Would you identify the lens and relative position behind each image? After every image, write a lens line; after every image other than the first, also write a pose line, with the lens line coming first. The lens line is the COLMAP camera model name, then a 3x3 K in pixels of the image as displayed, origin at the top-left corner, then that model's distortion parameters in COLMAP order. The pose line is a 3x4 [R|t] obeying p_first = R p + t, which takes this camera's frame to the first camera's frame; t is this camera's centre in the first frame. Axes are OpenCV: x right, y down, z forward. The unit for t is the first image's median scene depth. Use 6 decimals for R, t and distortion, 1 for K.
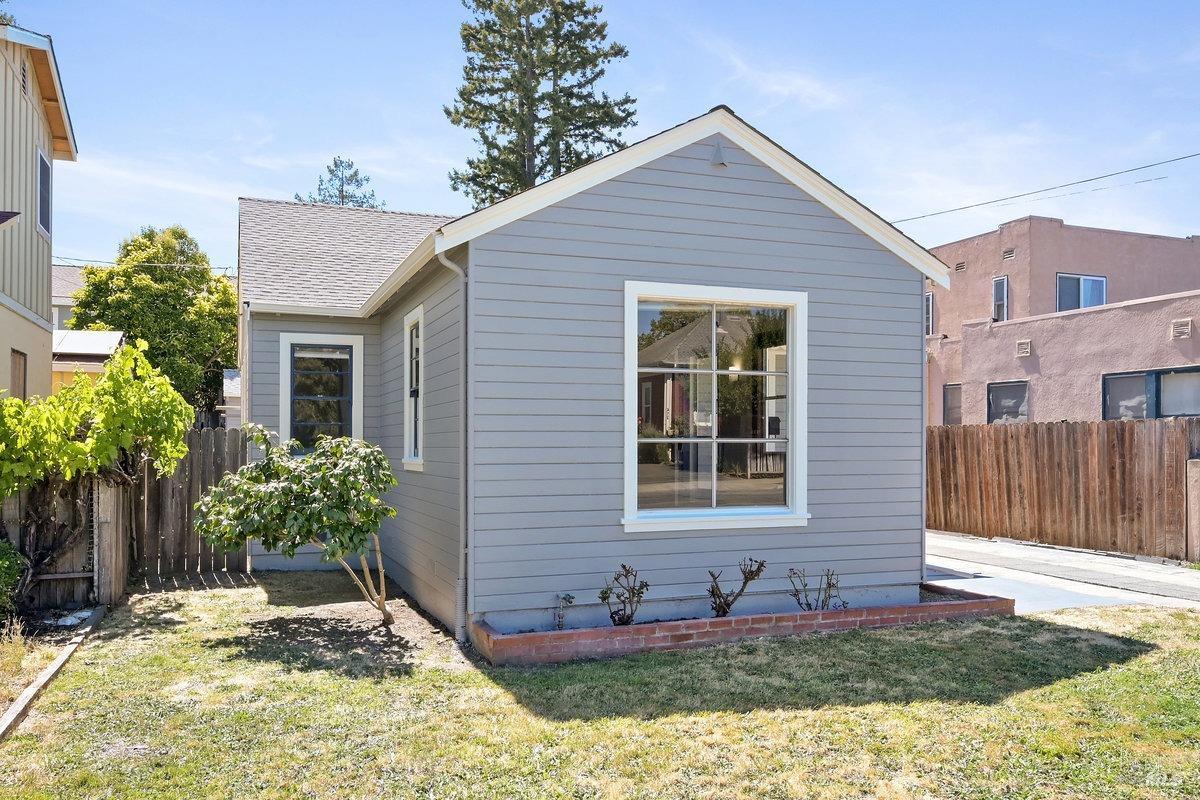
lens RADIAL K [[949.5, 0, 601.3], [0, 949.5, 423.3], [0, 0, 1]] dist [0.005721, 0.001256]
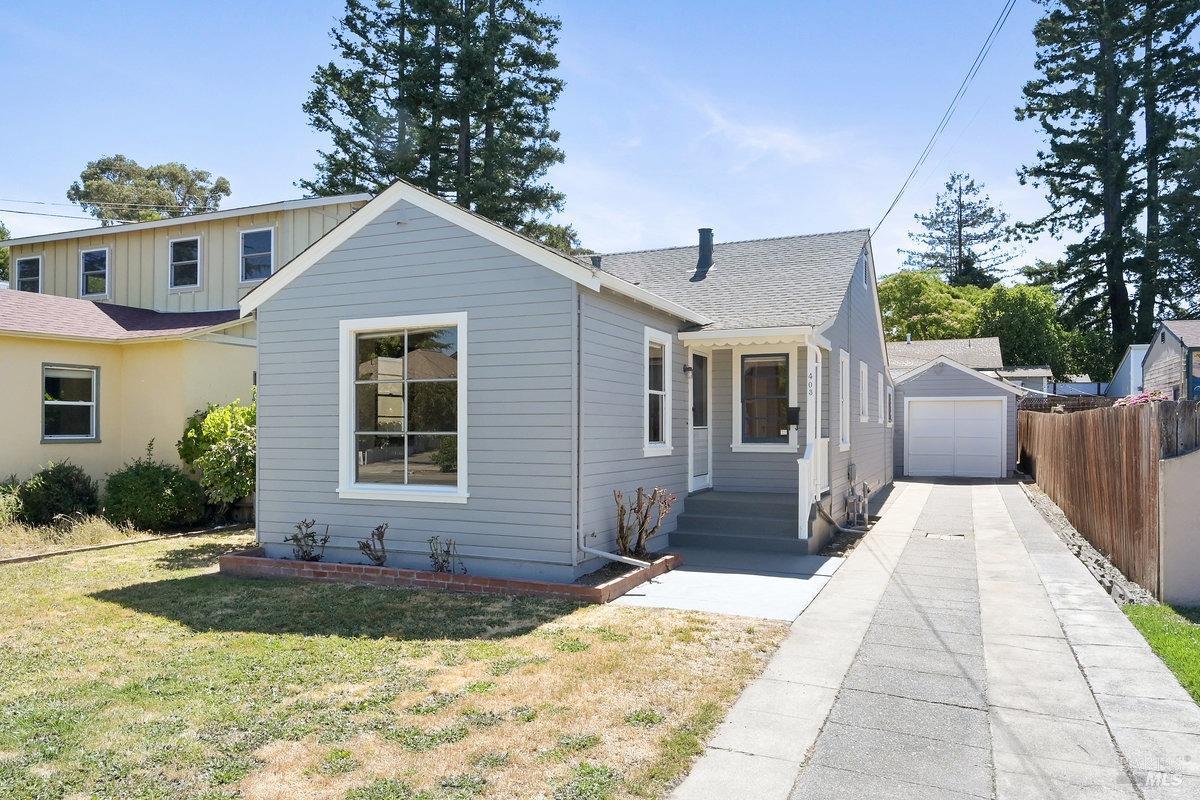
lens RADIAL K [[817.1, 0, 600.0], [0, 817.1, 400.0], [0, 0, 1]] dist [-0.000016, -0.003621]
pose [[0.714887, -0.025237, -0.698784, 0.647105], [0.015086, 0.999673, -0.020670, -0.000099], [0.699077, 0.004235, 0.715034, 0.224516]]
